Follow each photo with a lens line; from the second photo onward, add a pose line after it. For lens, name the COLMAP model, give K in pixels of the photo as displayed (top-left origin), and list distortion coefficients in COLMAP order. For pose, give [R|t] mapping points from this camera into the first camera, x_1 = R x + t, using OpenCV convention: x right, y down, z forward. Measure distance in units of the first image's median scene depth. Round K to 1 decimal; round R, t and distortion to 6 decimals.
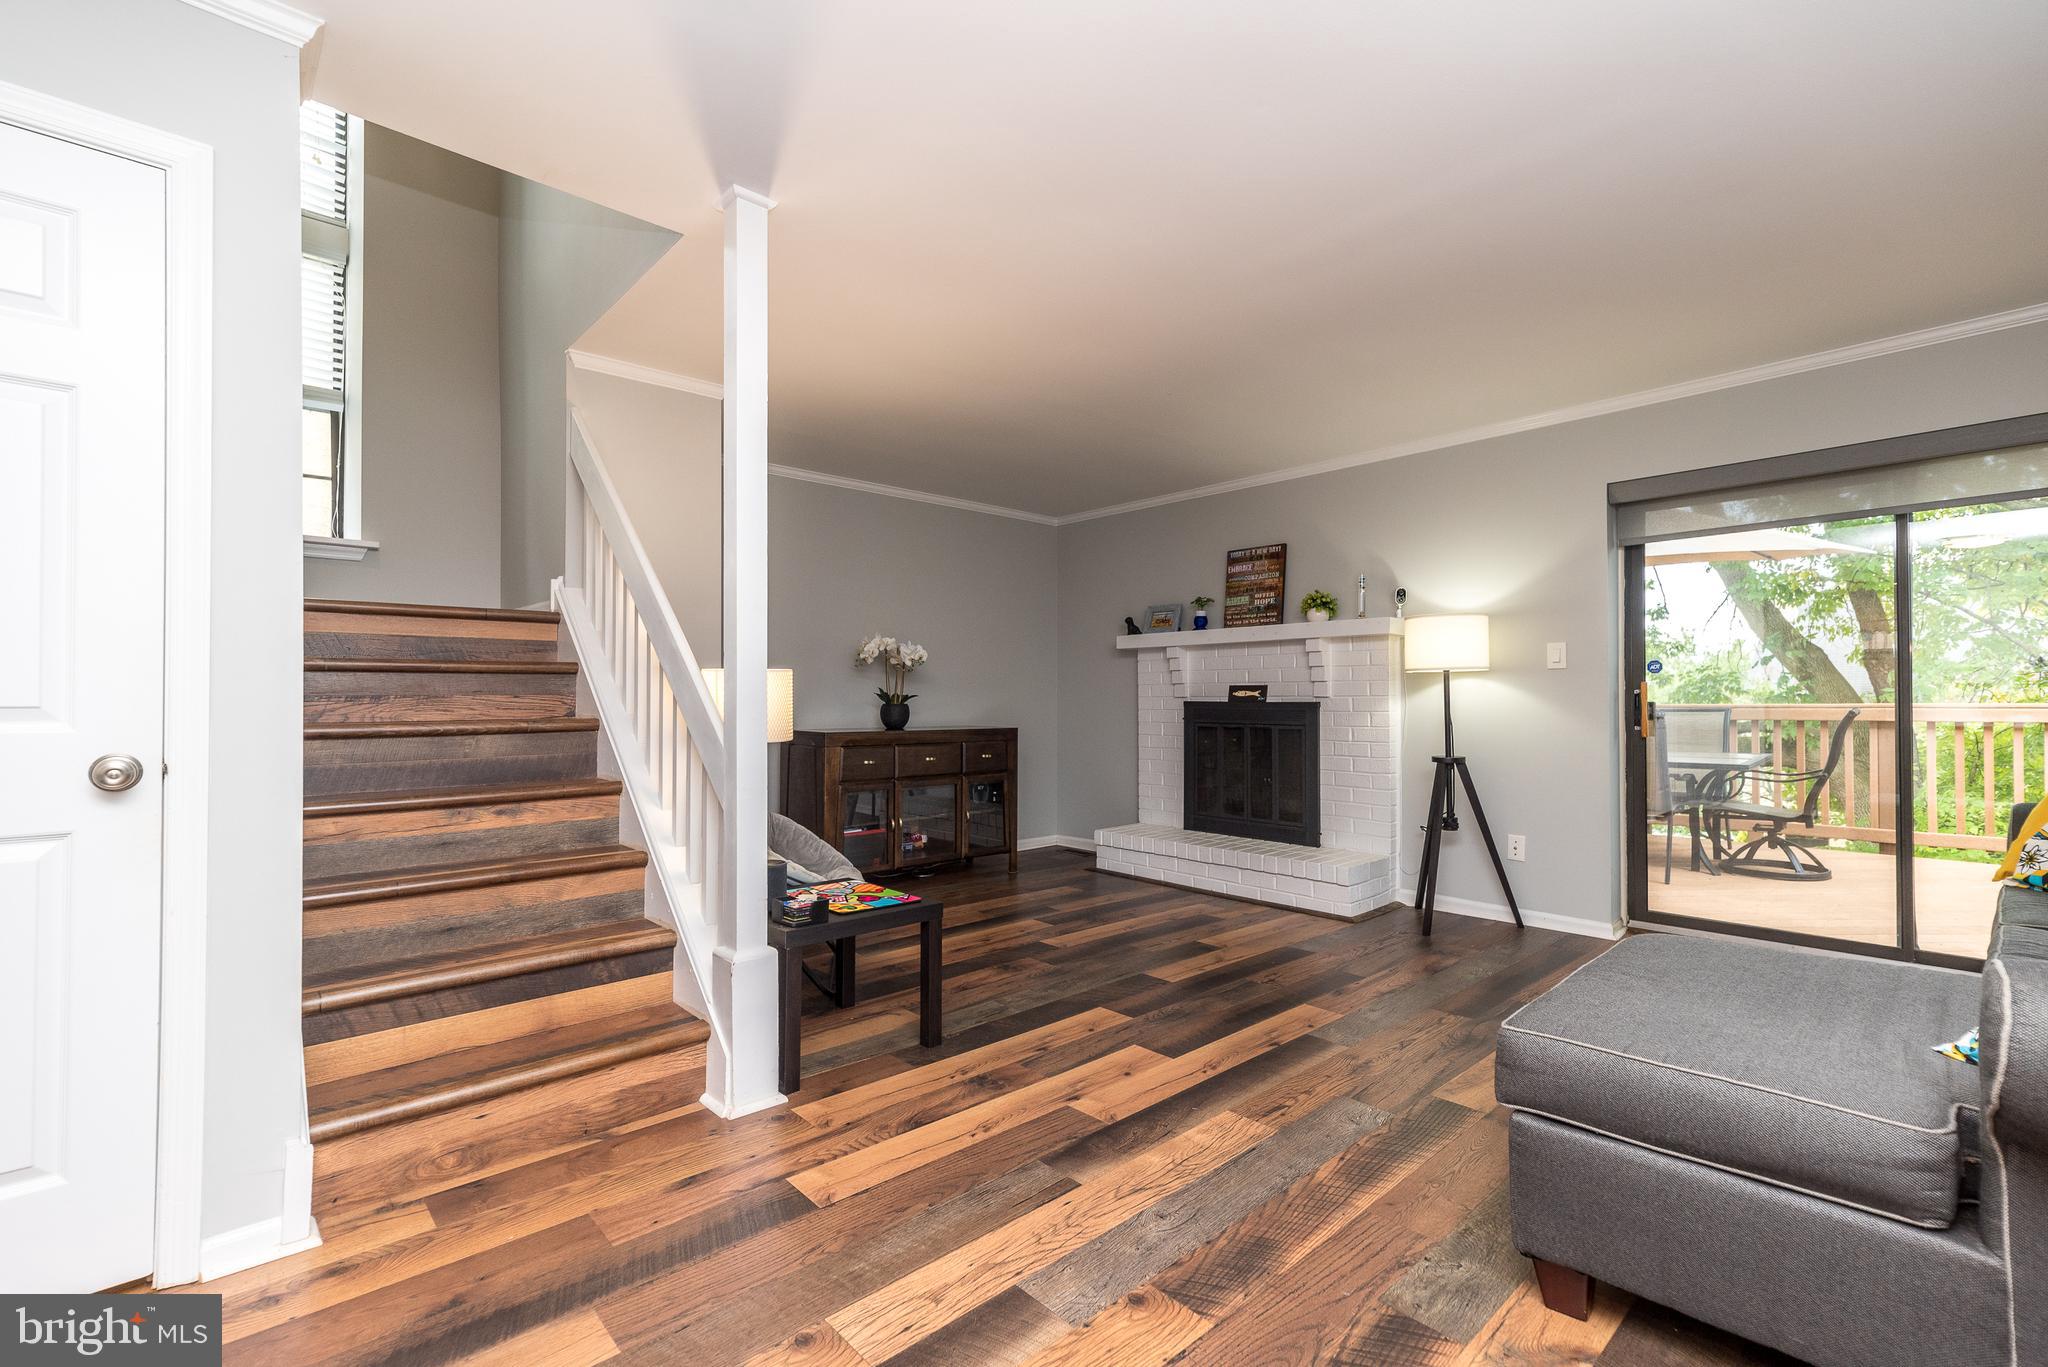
lens RADIAL K [[881.8, 0, 1029.7], [0, 881.8, 684.7], [0, 0, 1]] dist [0.008946, 0.000116]
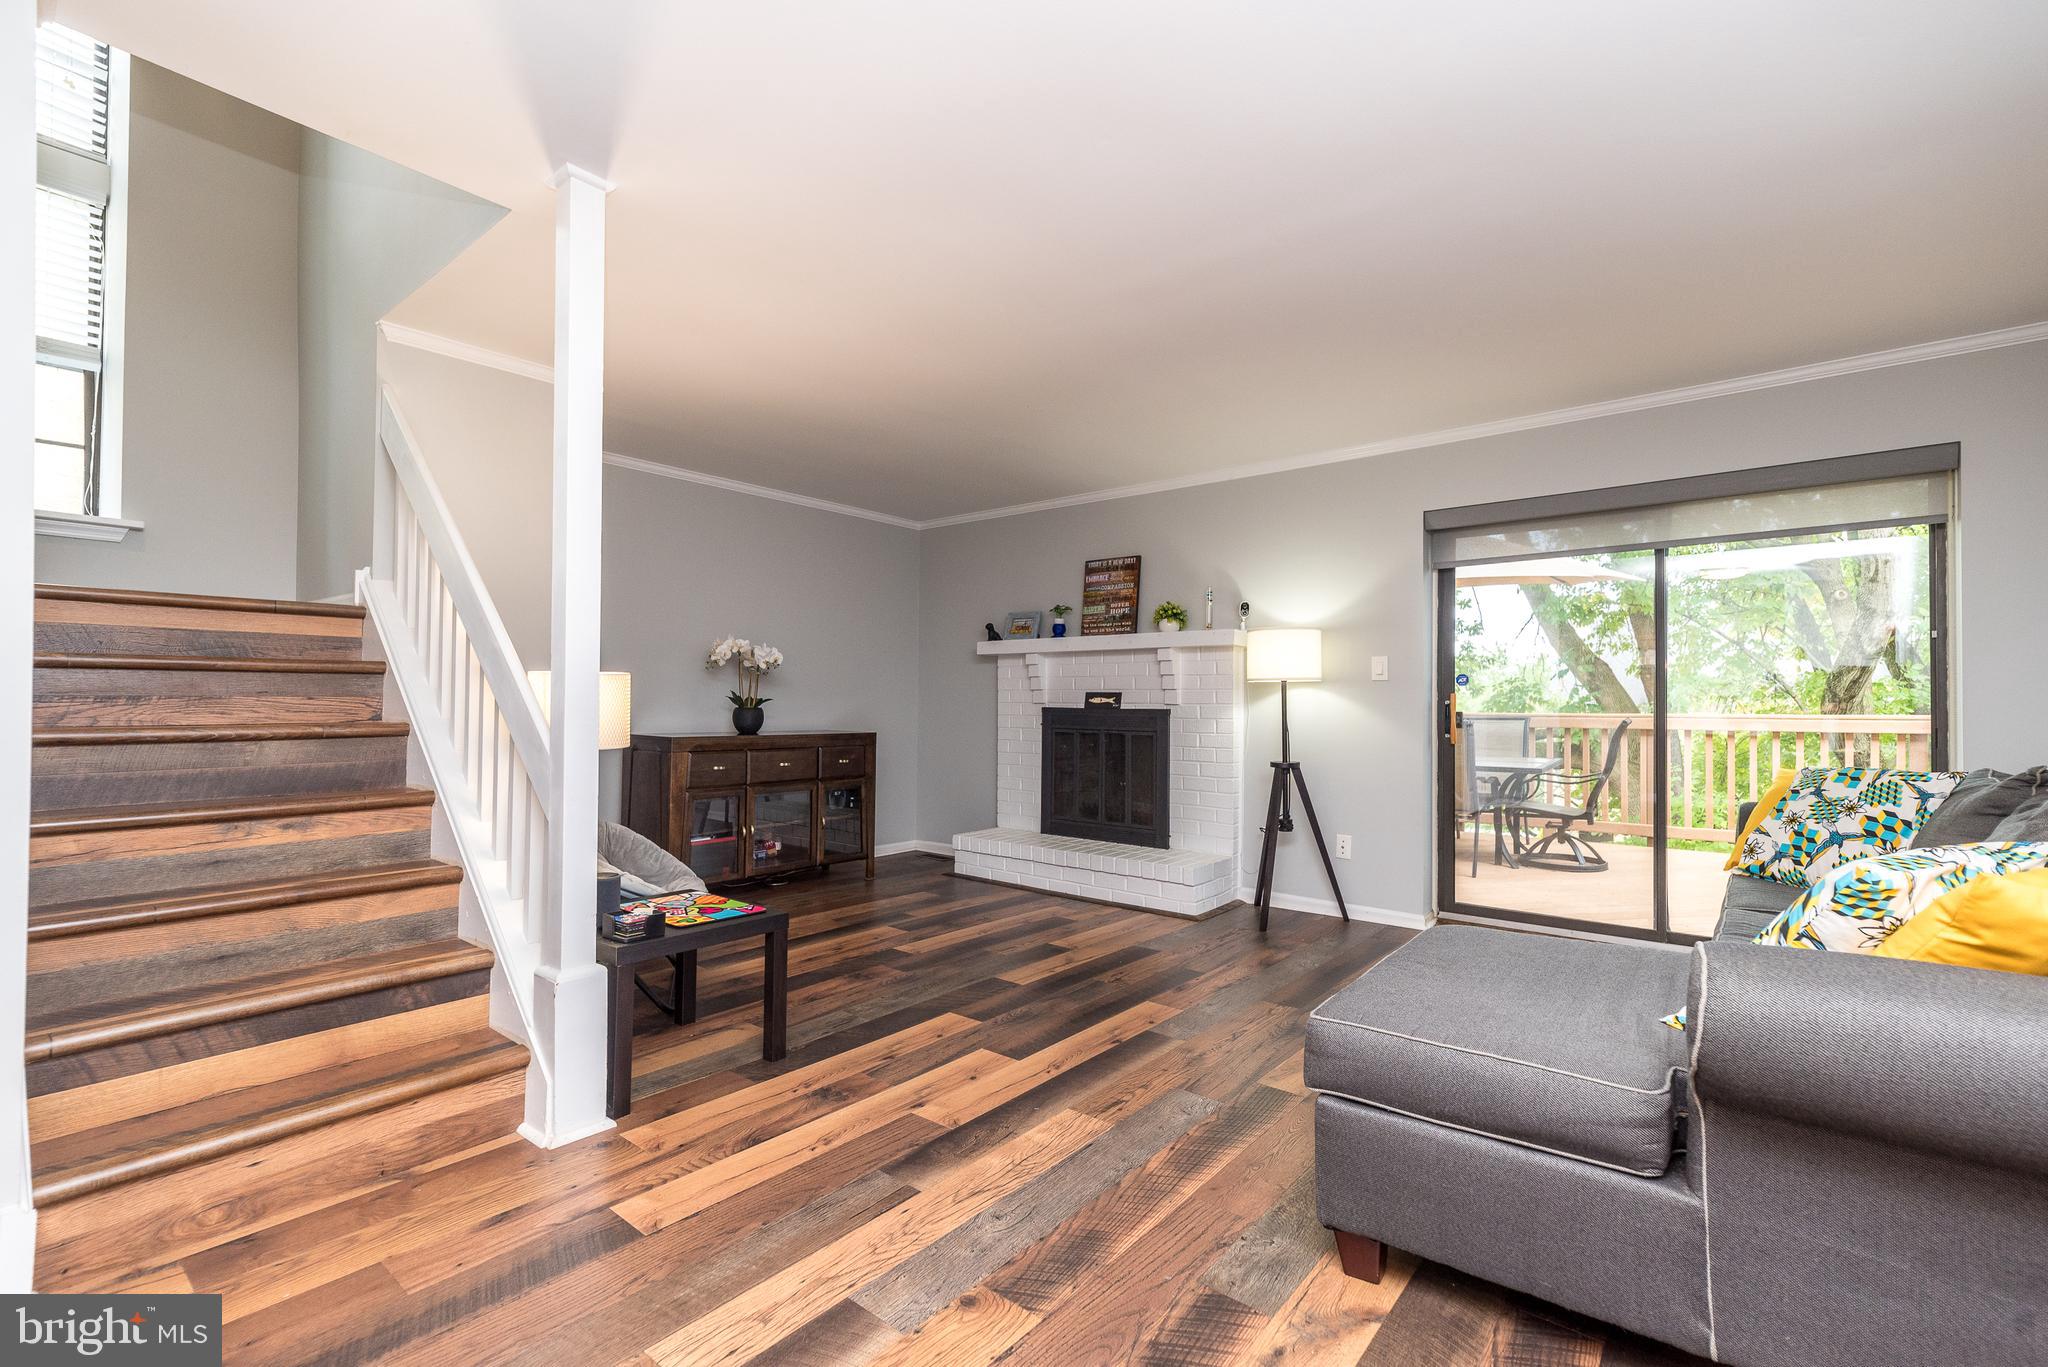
lens RADIAL K [[881.8, 0, 1023.2], [0, 881.8, 685.4], [0, 0, 1]] dist [0.008946, 0.000116]
pose [[0.989837, 0.011241, 0.141763, 0.012317], [-0.010829, 0.999935, -0.003682, -0.003439], [-0.141795, 0.002109, 0.989894, -0.005927]]
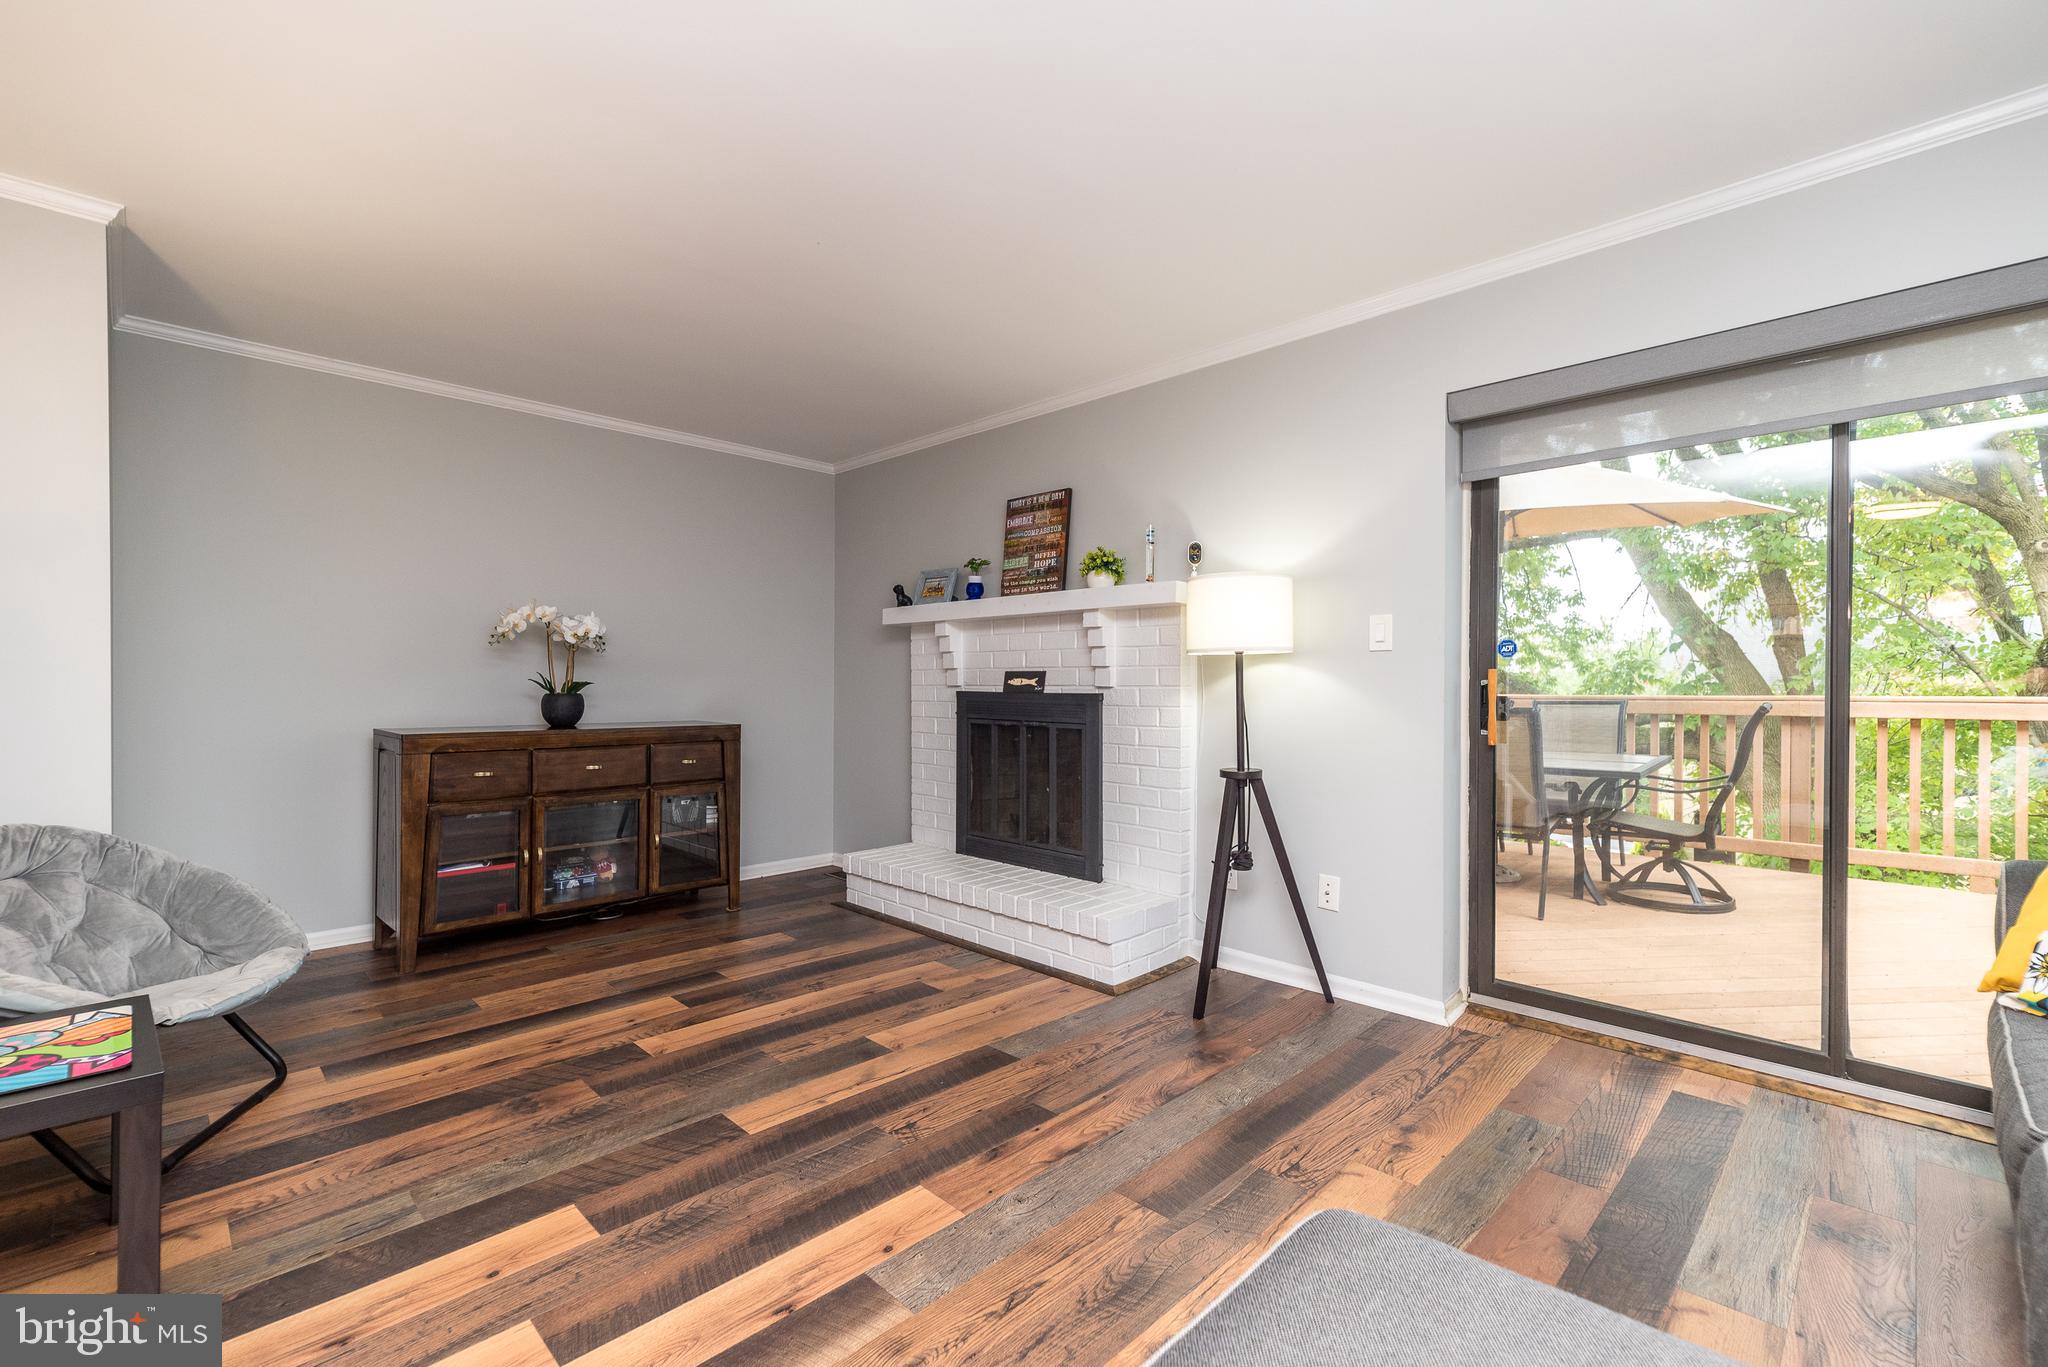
lens RADIAL K [[881.8, 0, 1021.0], [0, 881.8, 681.5], [0, 0, 1]] dist [0.008946, 0.000116]
pose [[0.998659, 0.003965, 0.051625, 0.276690], [-0.004676, 0.999896, 0.013666, -0.001058], [-0.051566, -0.013889, 0.998573, 0.302757]]
